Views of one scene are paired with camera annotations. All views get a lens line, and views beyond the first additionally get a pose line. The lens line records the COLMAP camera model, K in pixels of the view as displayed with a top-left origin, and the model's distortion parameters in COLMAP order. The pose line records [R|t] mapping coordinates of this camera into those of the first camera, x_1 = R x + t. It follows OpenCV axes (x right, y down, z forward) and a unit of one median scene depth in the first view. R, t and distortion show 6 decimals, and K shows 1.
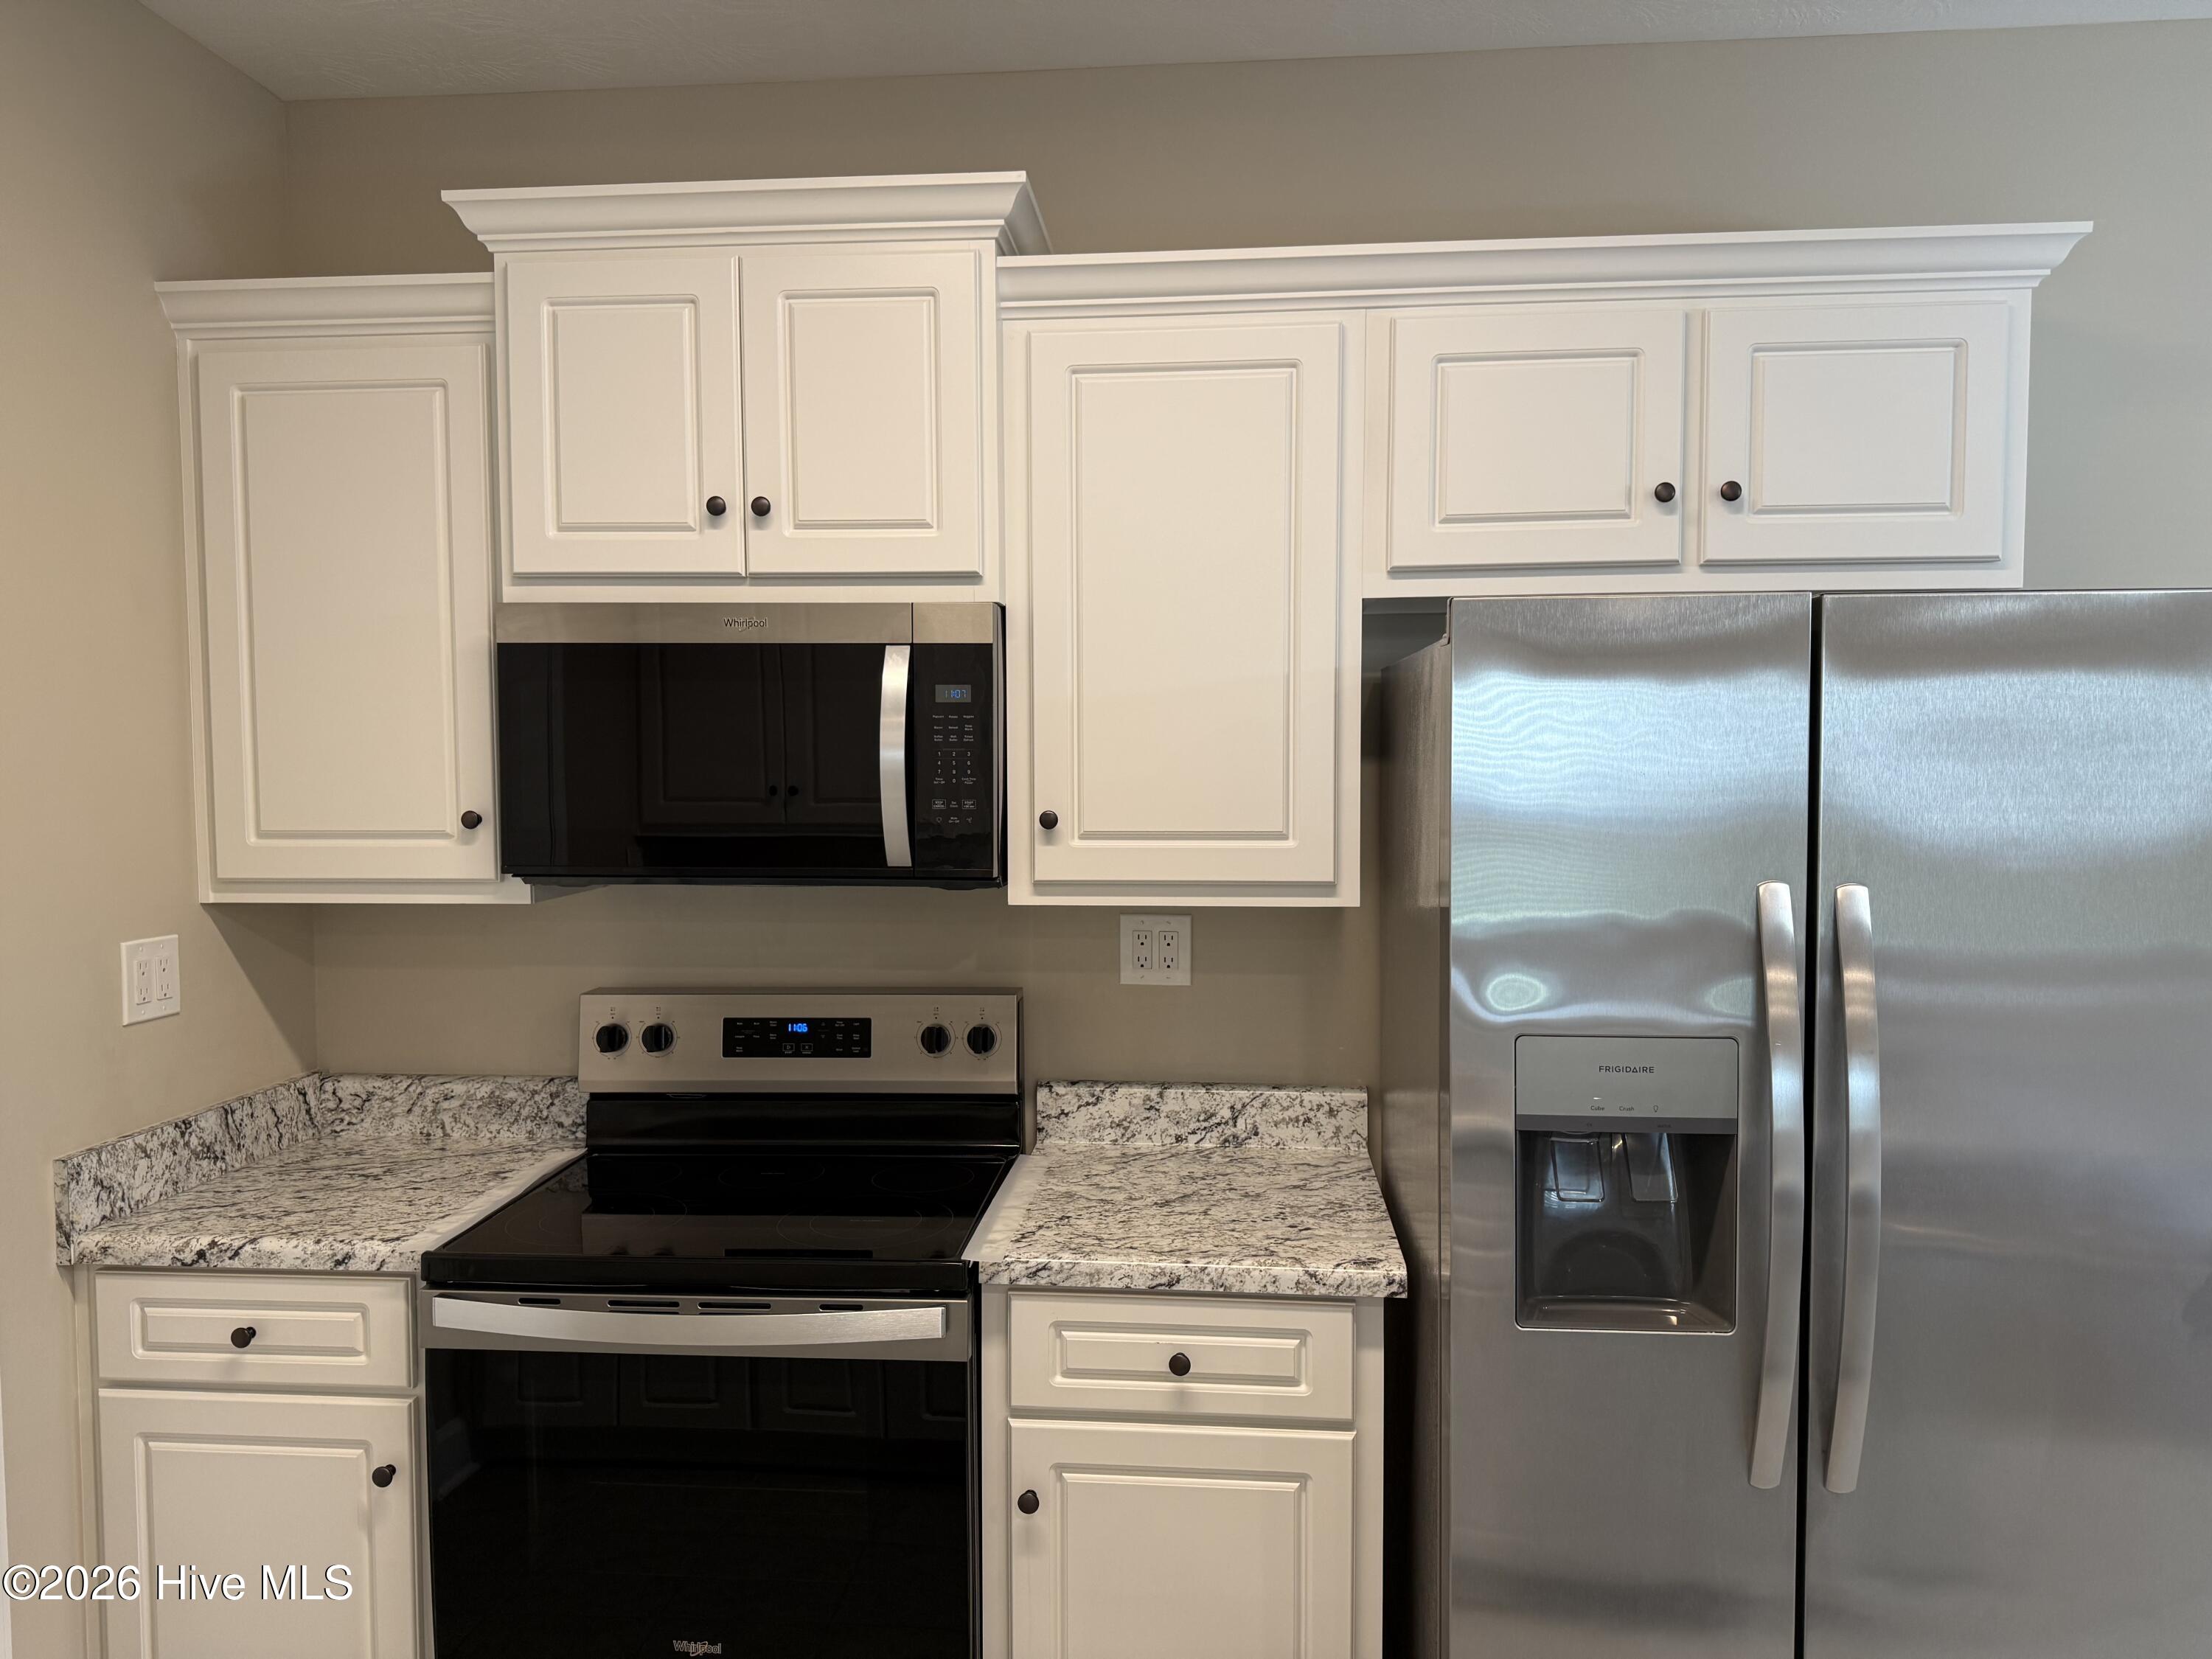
lens RADIAL K [[1564.6, 0, 1109.2], [0, 1564.6, 825.2], [0, 0, 1]] dist [0.052733, -0.063885]
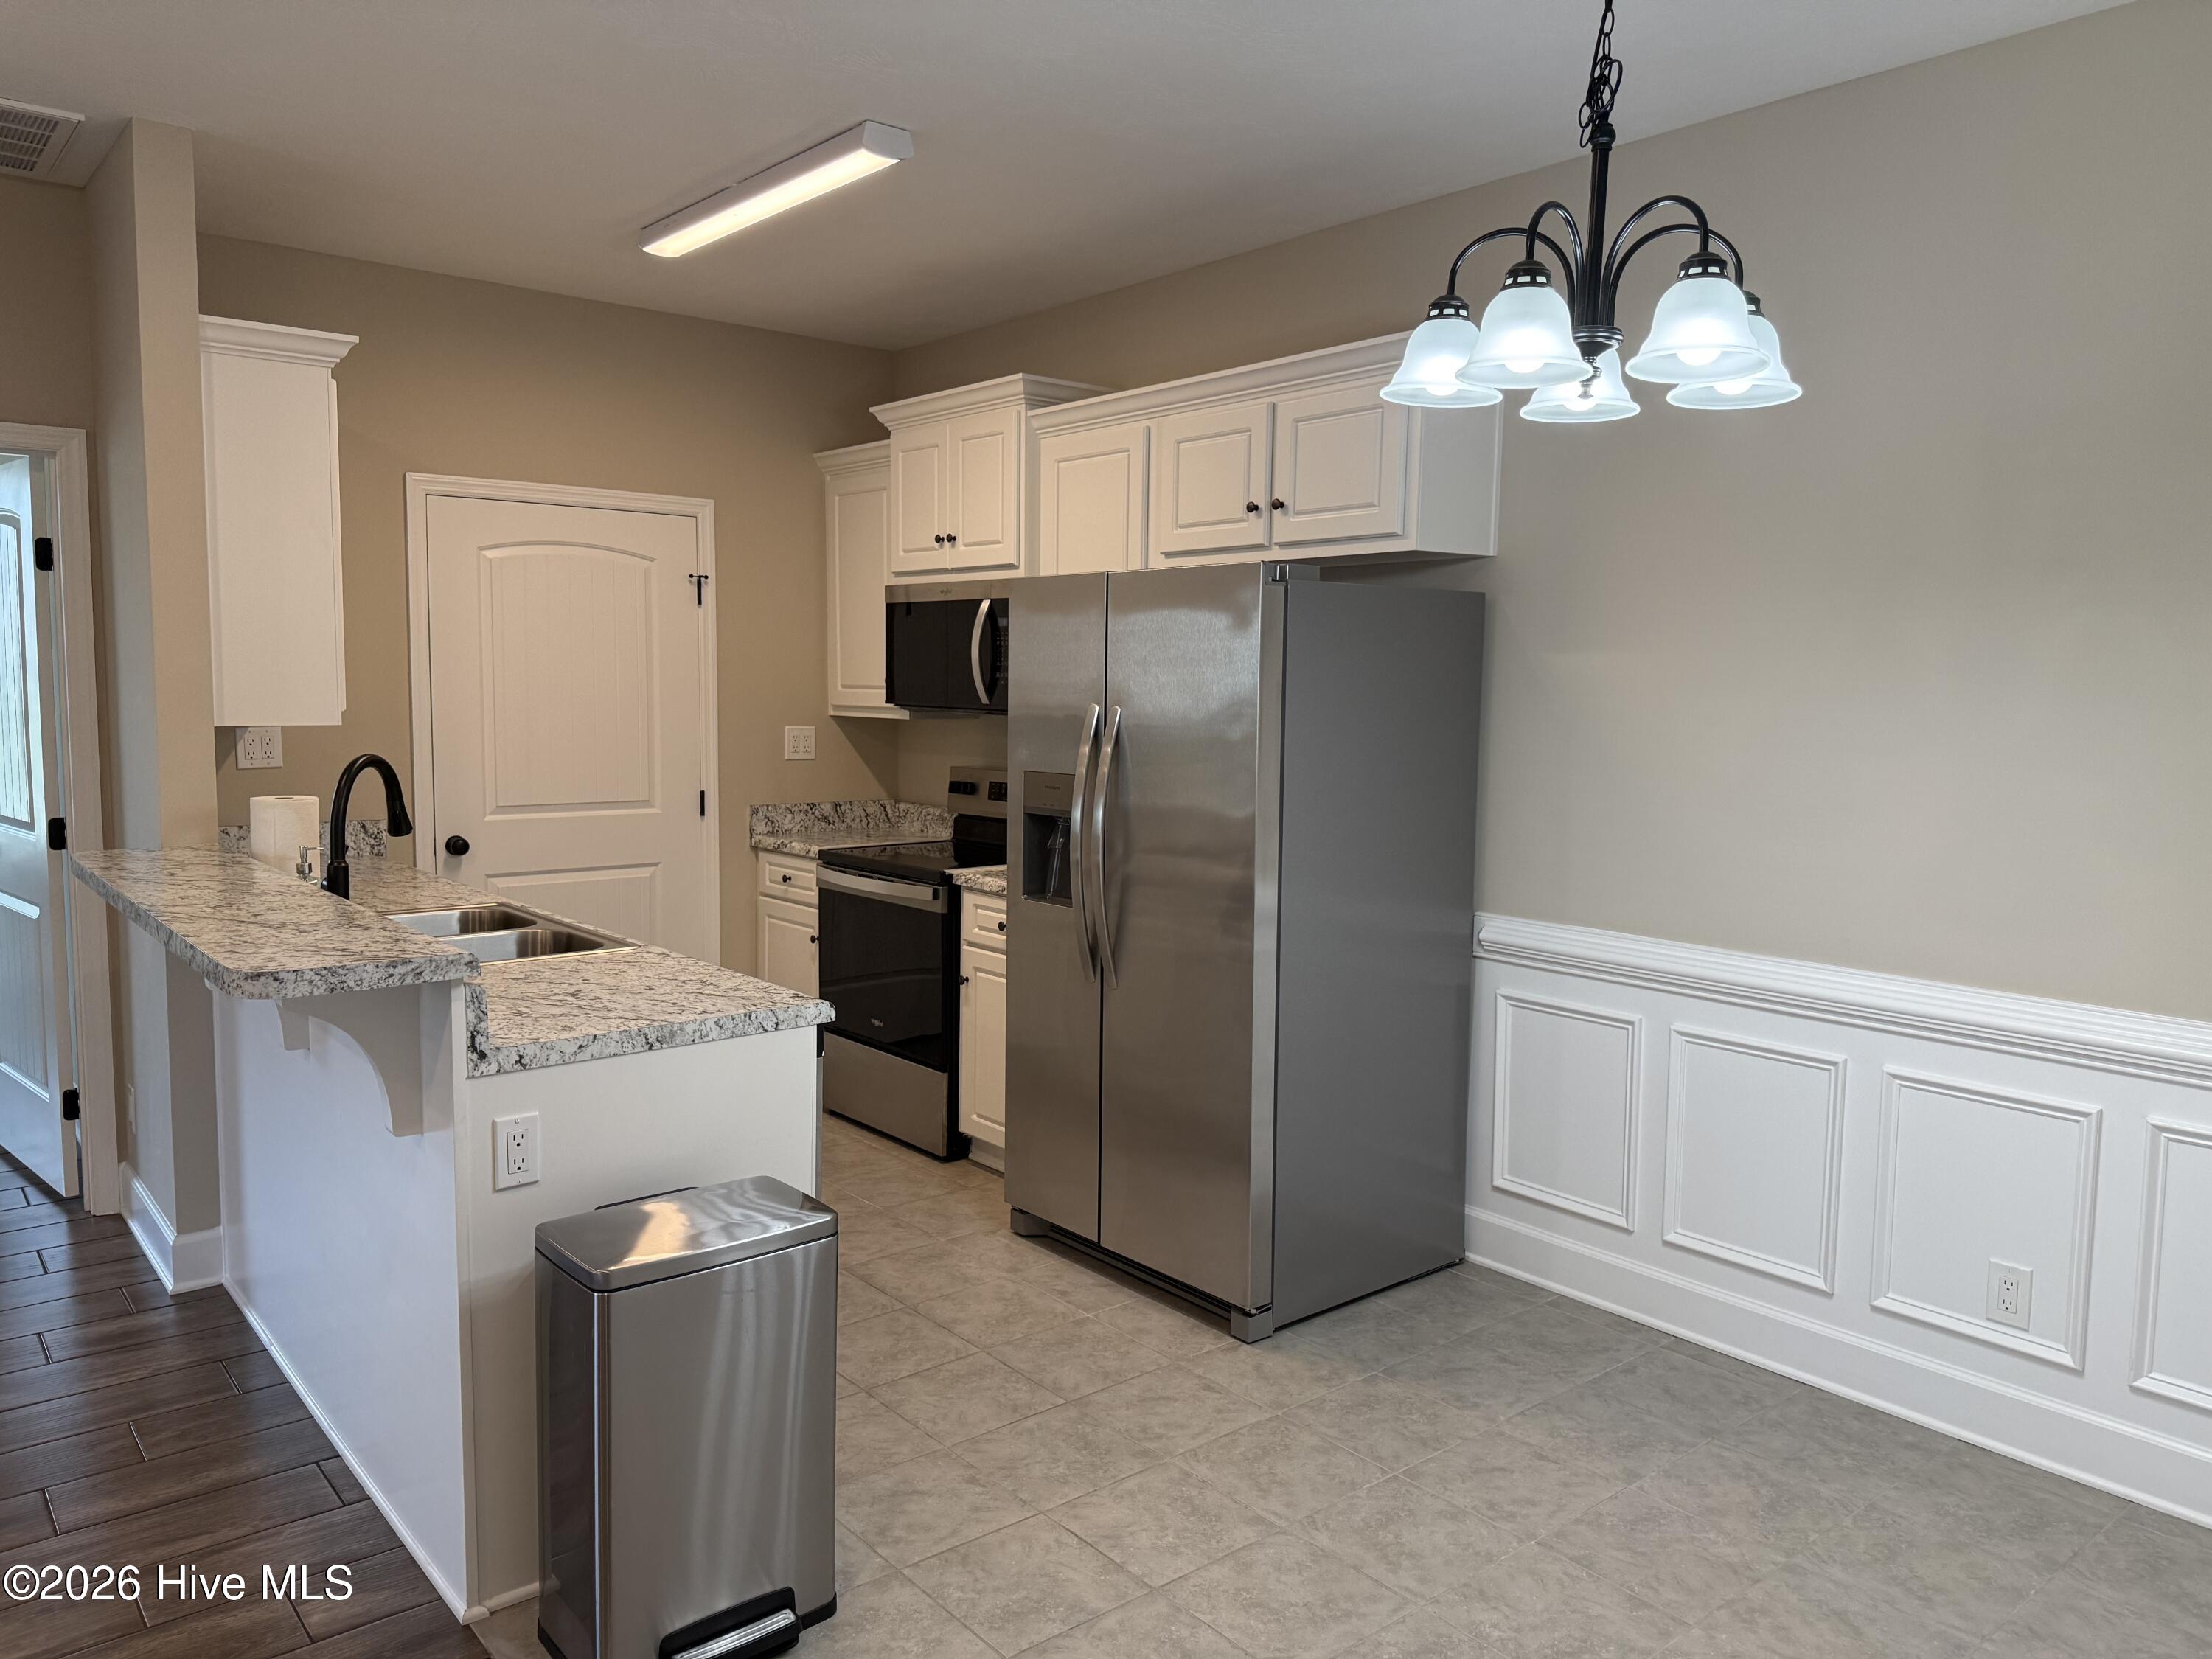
lens RADIAL K [[1564.6, 0, 1099.2], [0, 1564.6, 830.9], [0, 0, 1]] dist [0.052733, -0.063885]
pose [[0.701348, 0.082019, -0.708085, 1.492767], [-0.047973, 0.996537, 0.067915, 0.046569], [0.711203, -0.013663, 0.702854, -0.394212]]
